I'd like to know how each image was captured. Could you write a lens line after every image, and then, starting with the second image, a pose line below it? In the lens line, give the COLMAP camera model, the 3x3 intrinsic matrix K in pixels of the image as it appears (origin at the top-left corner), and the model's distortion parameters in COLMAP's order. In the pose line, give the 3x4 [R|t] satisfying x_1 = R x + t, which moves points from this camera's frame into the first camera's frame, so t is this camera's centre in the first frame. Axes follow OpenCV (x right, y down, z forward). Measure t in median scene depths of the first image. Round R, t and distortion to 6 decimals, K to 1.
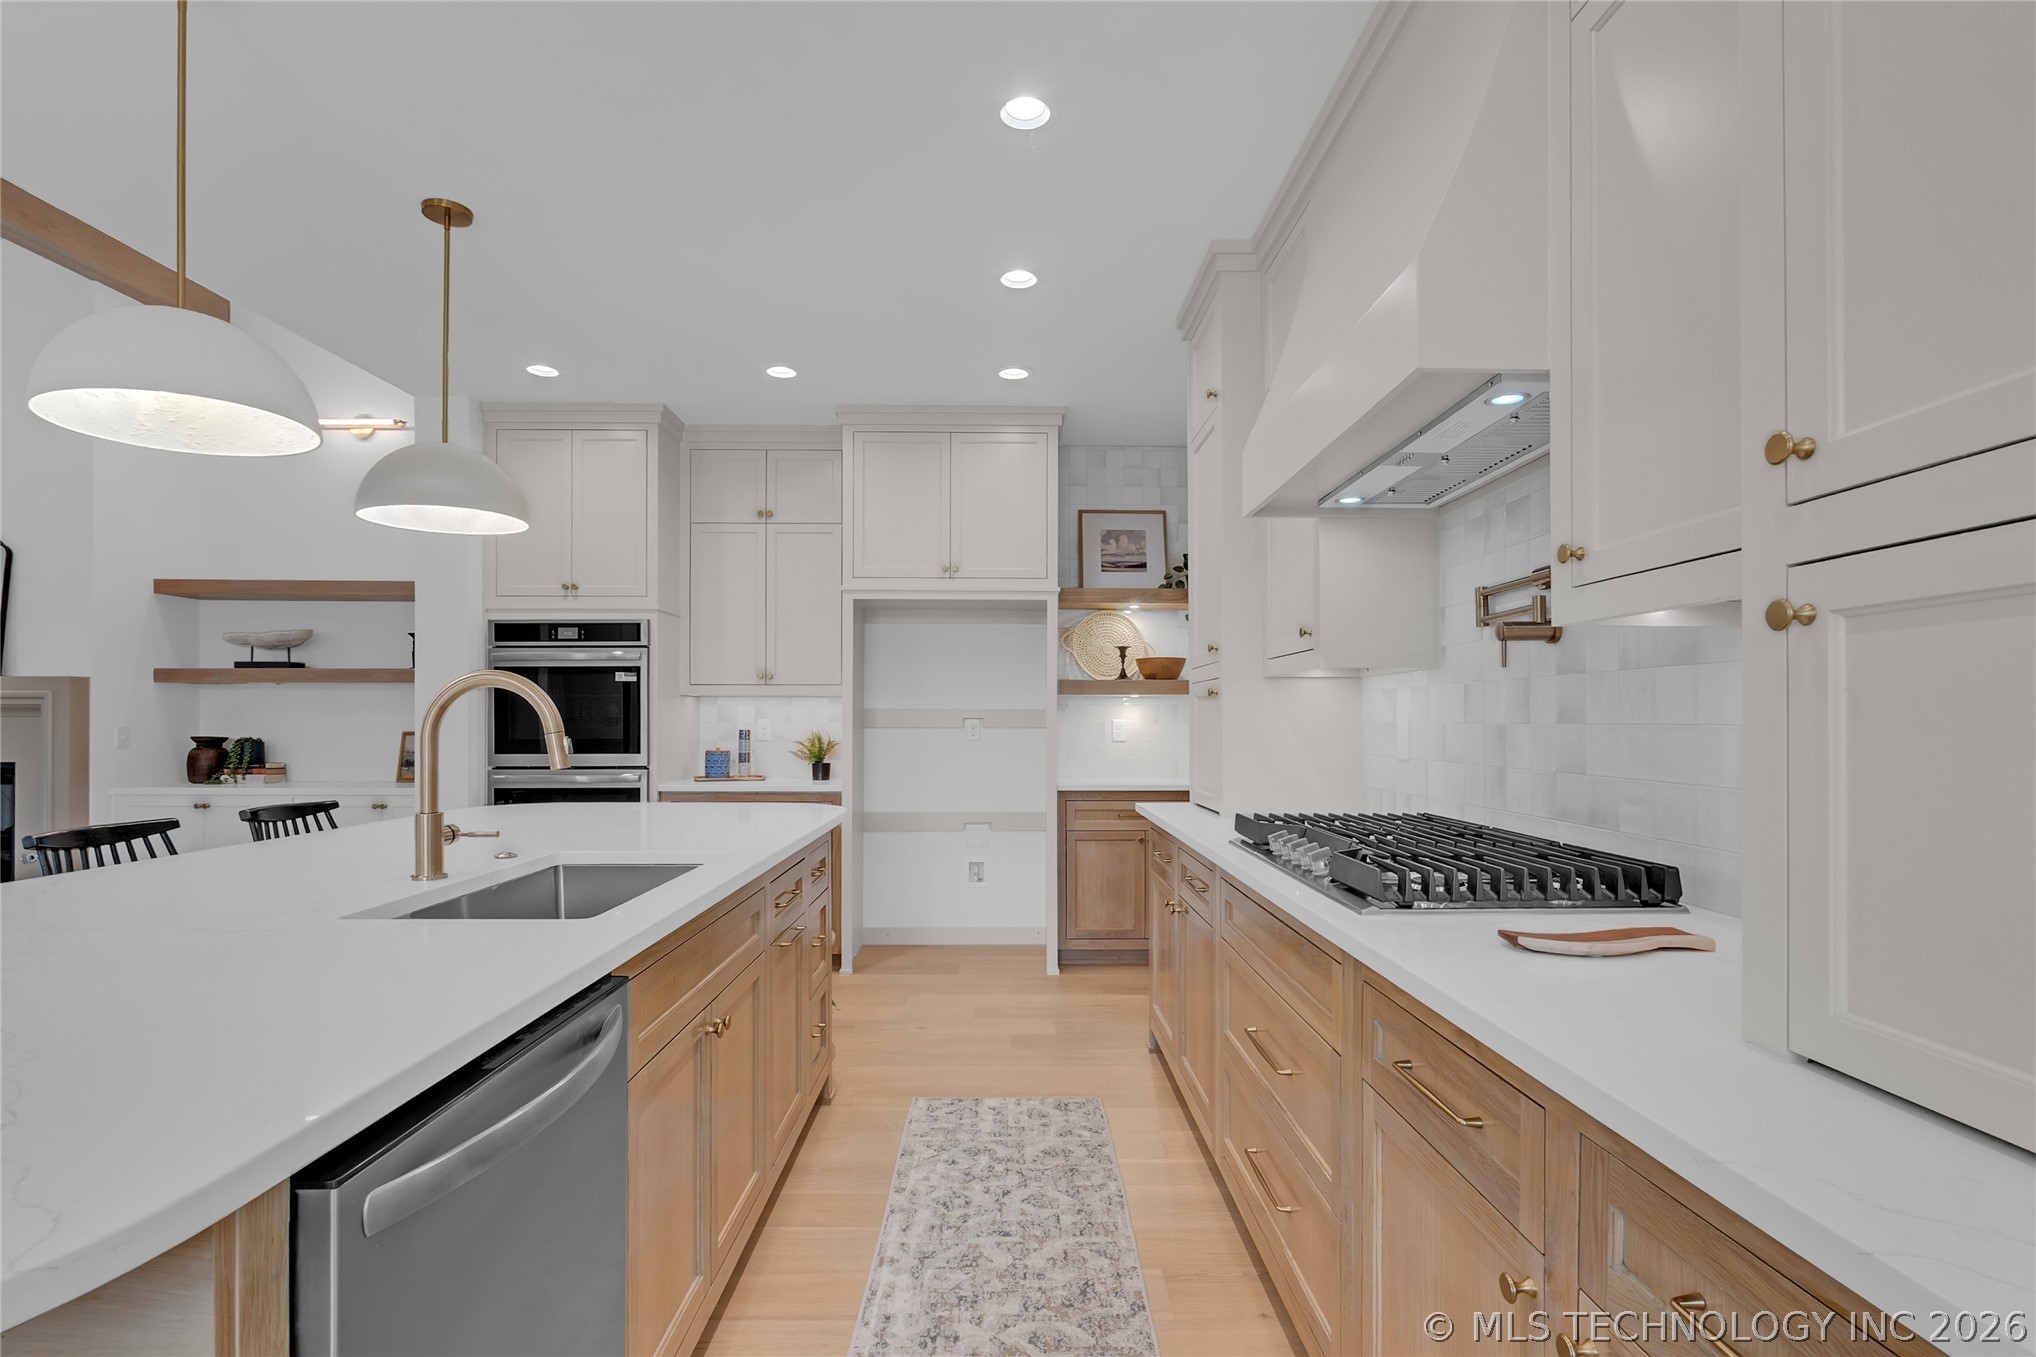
lens RADIAL K [[1001.9, 0, 1018.7], [0, 1001.9, 719.7], [0, 0, 1]] dist [-0.015664, 0.010501]
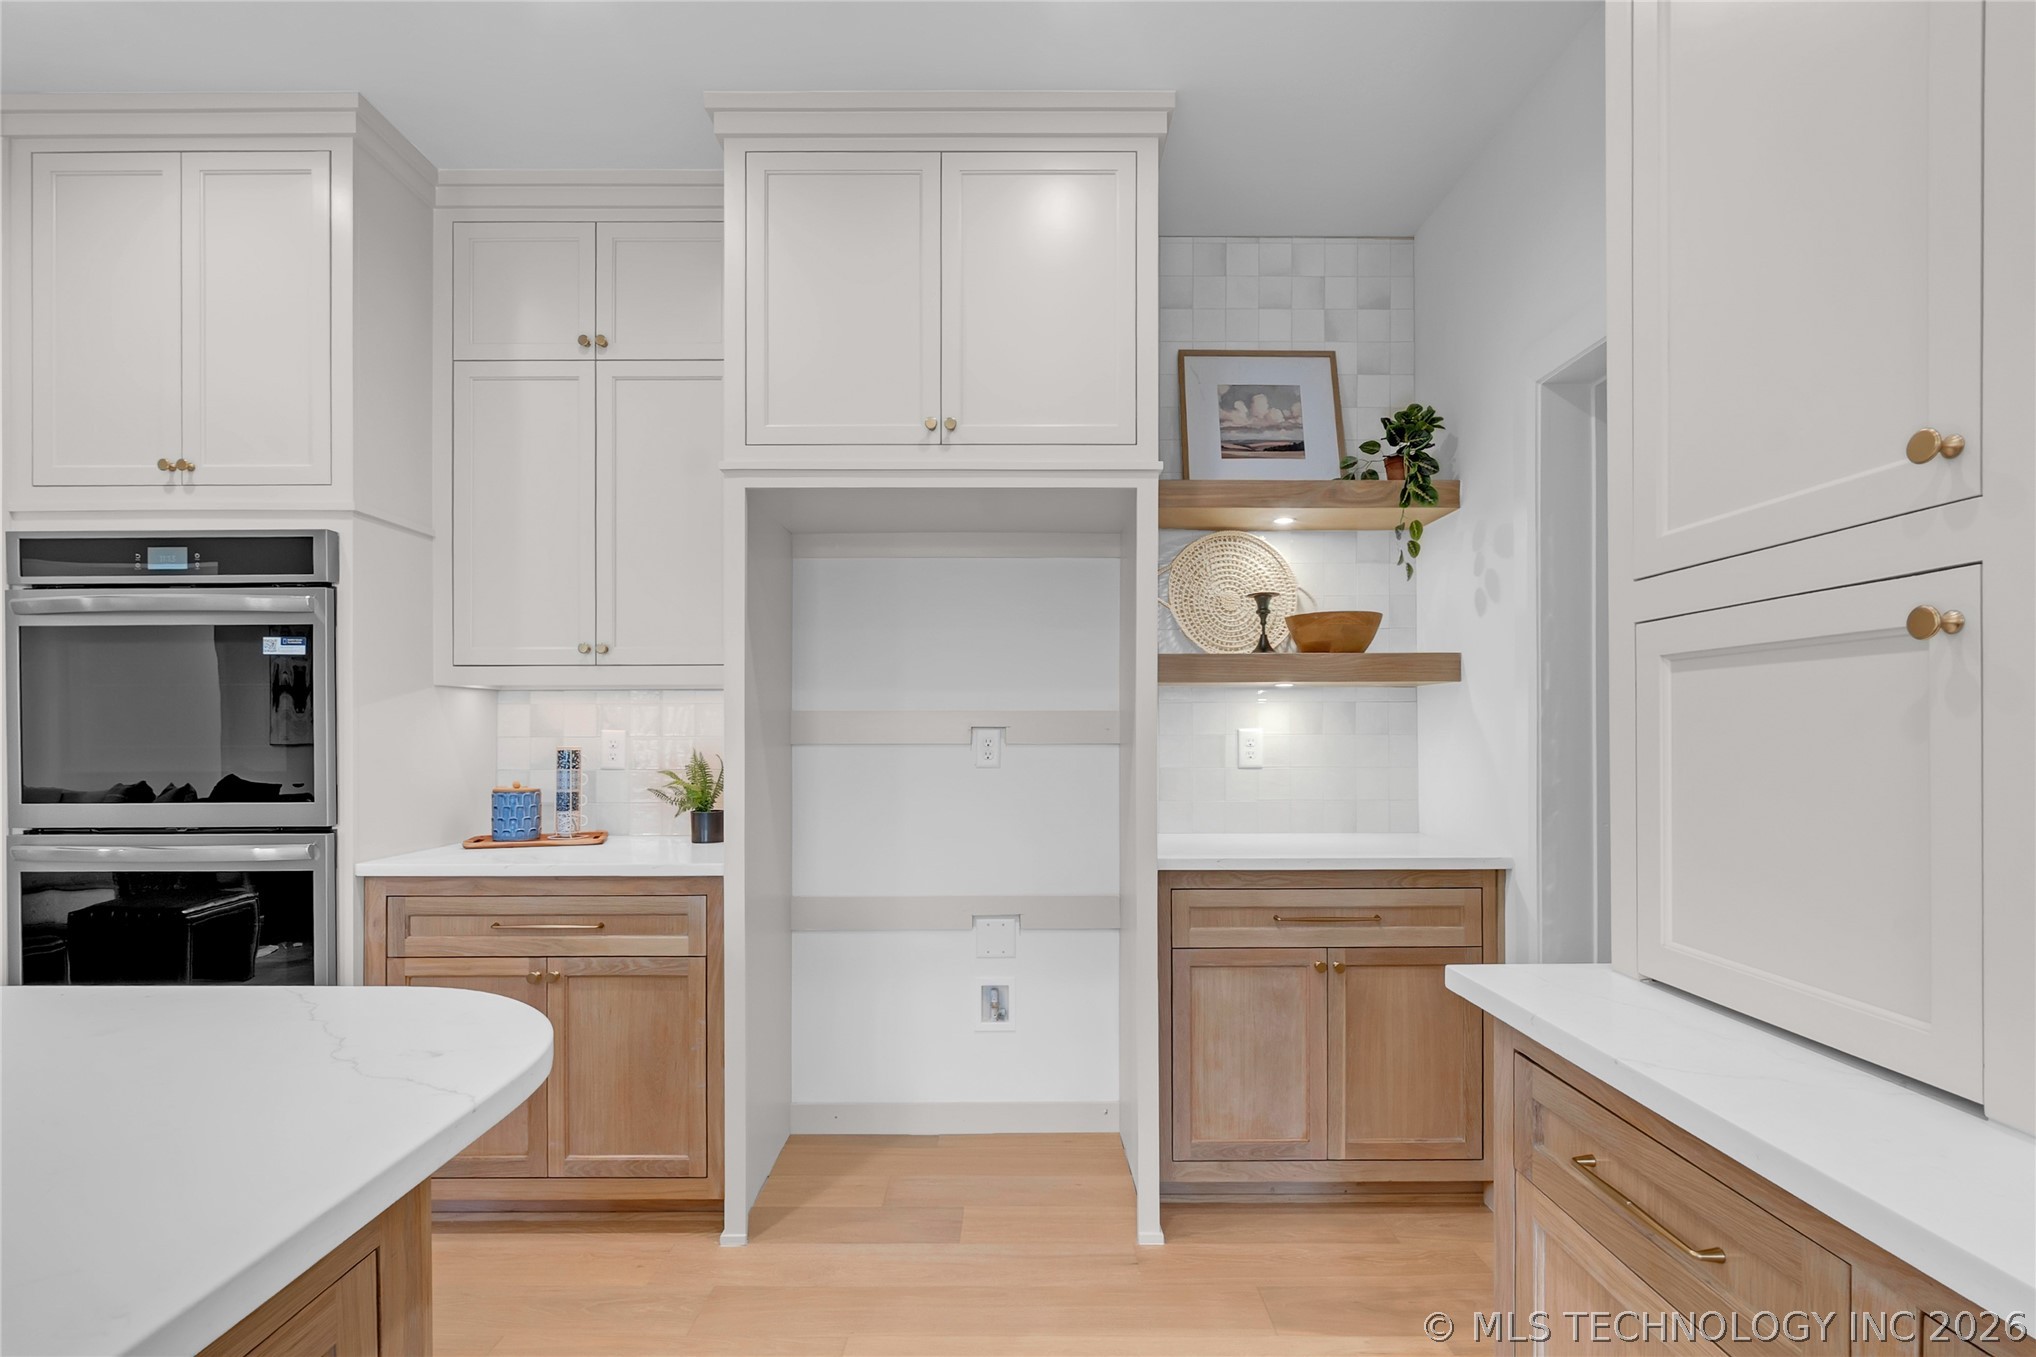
lens RADIAL K [[1001.9, 0, 1018.7], [0, 1001.9, 719.7], [0, 0, 1]] dist [-0.015664, 0.010501]
pose [[0.999867, -0.003673, -0.015869, -0.022091], [0.003564, 0.999970, -0.006906, -0.001769], [0.015894, 0.006849, 0.999850, 0.494535]]
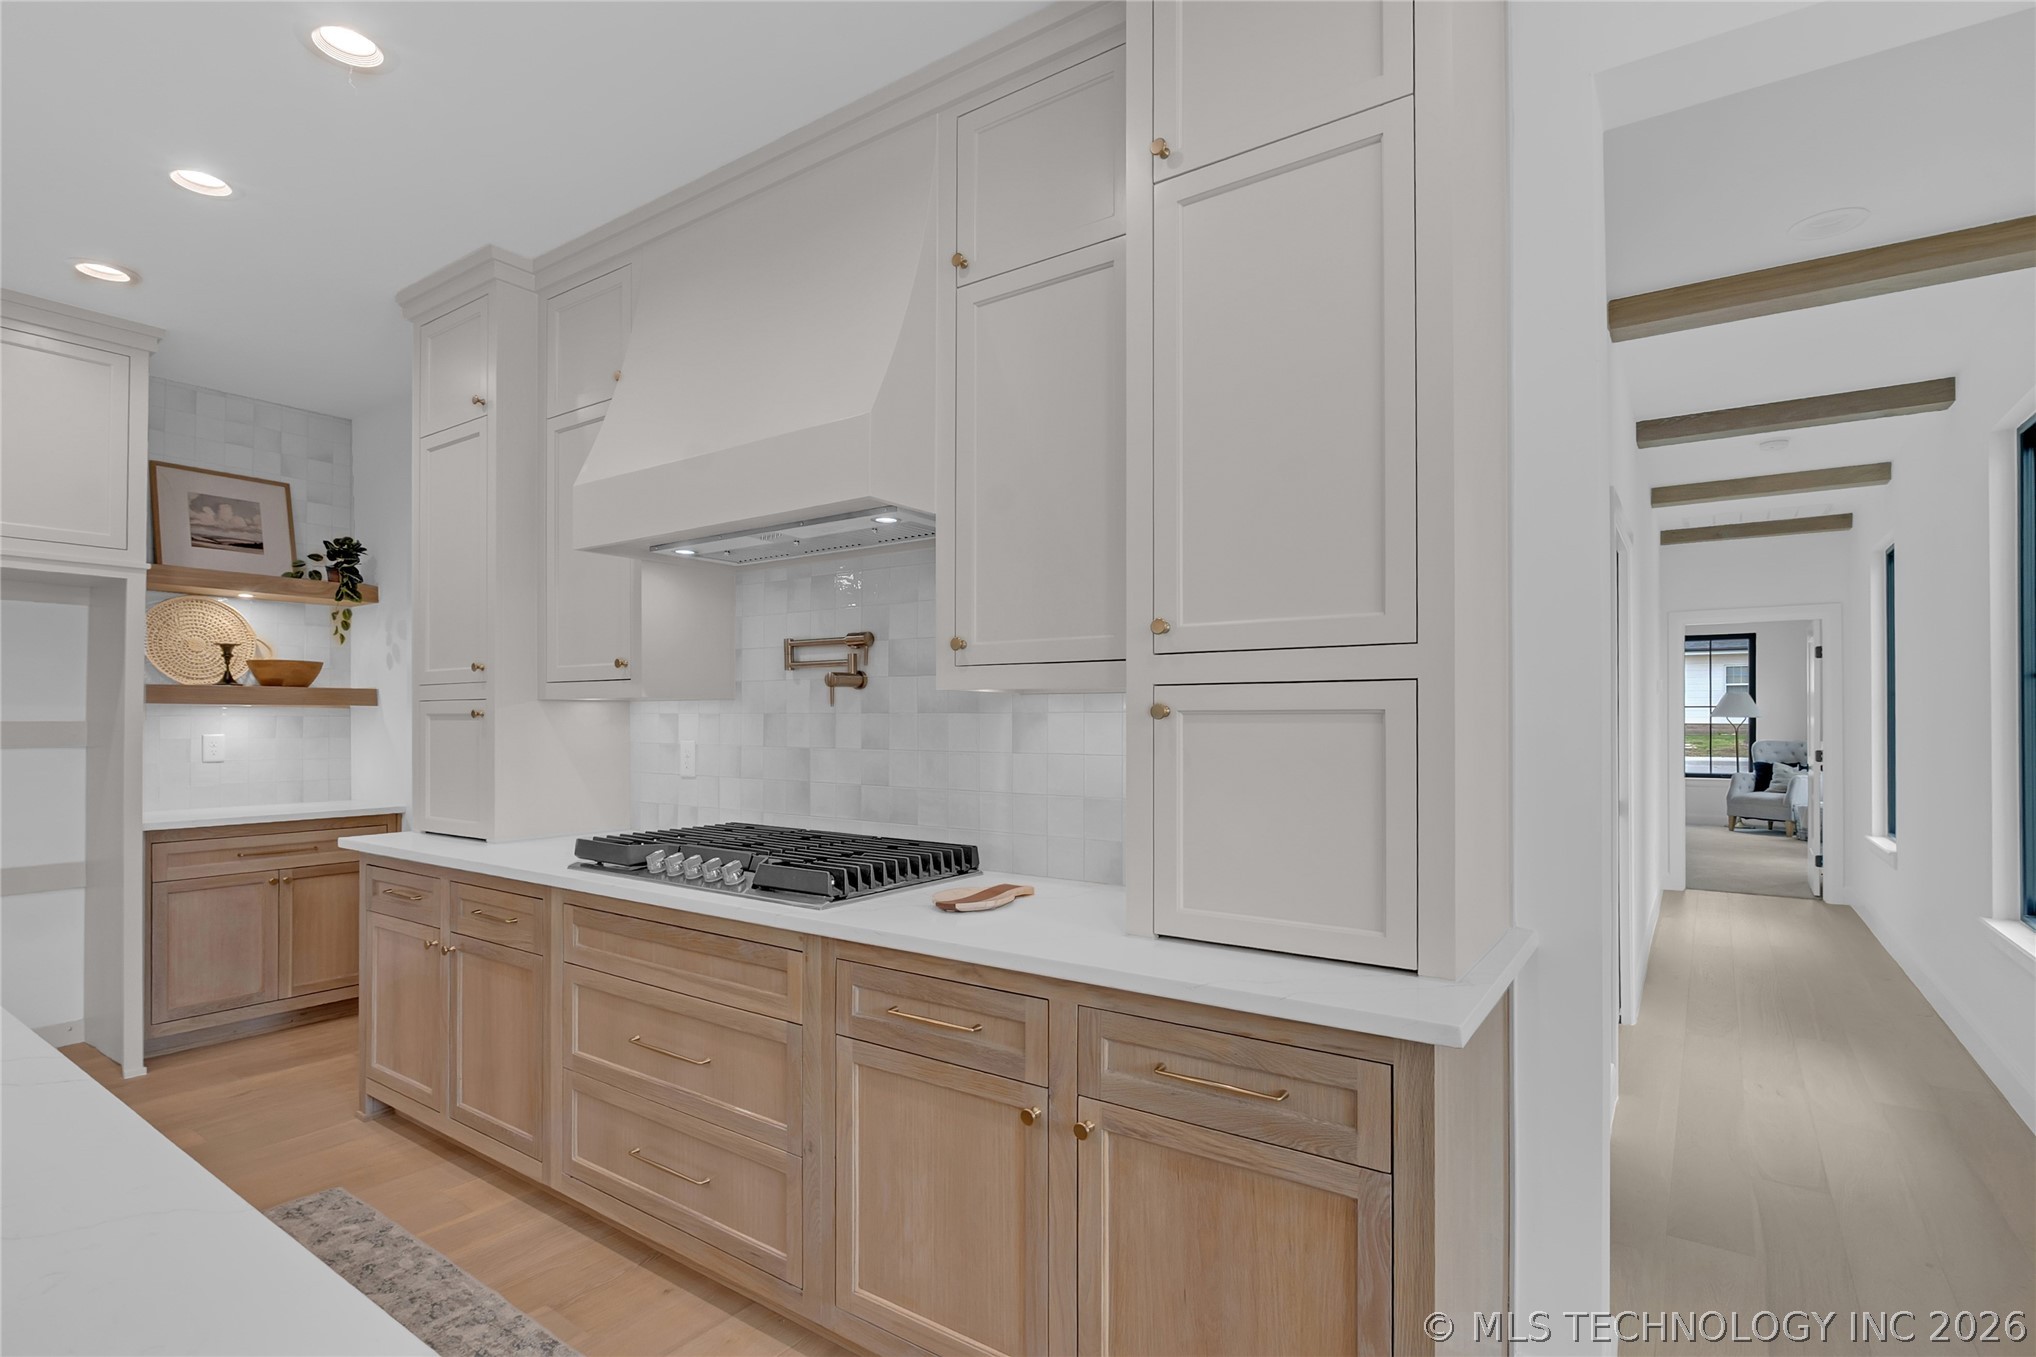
lens RADIAL K [[965.6, 0, 1056.6], [0, 965.6, 716.5], [0, 0, 1]] dist [-0.000523, 0.000257]
pose [[0.571514, 0.002368, 0.820589, -0.163771], [-0.002278, 0.999997, -0.001298, -0.016612], [-0.820589, -0.001128, 0.571517, 0.014706]]
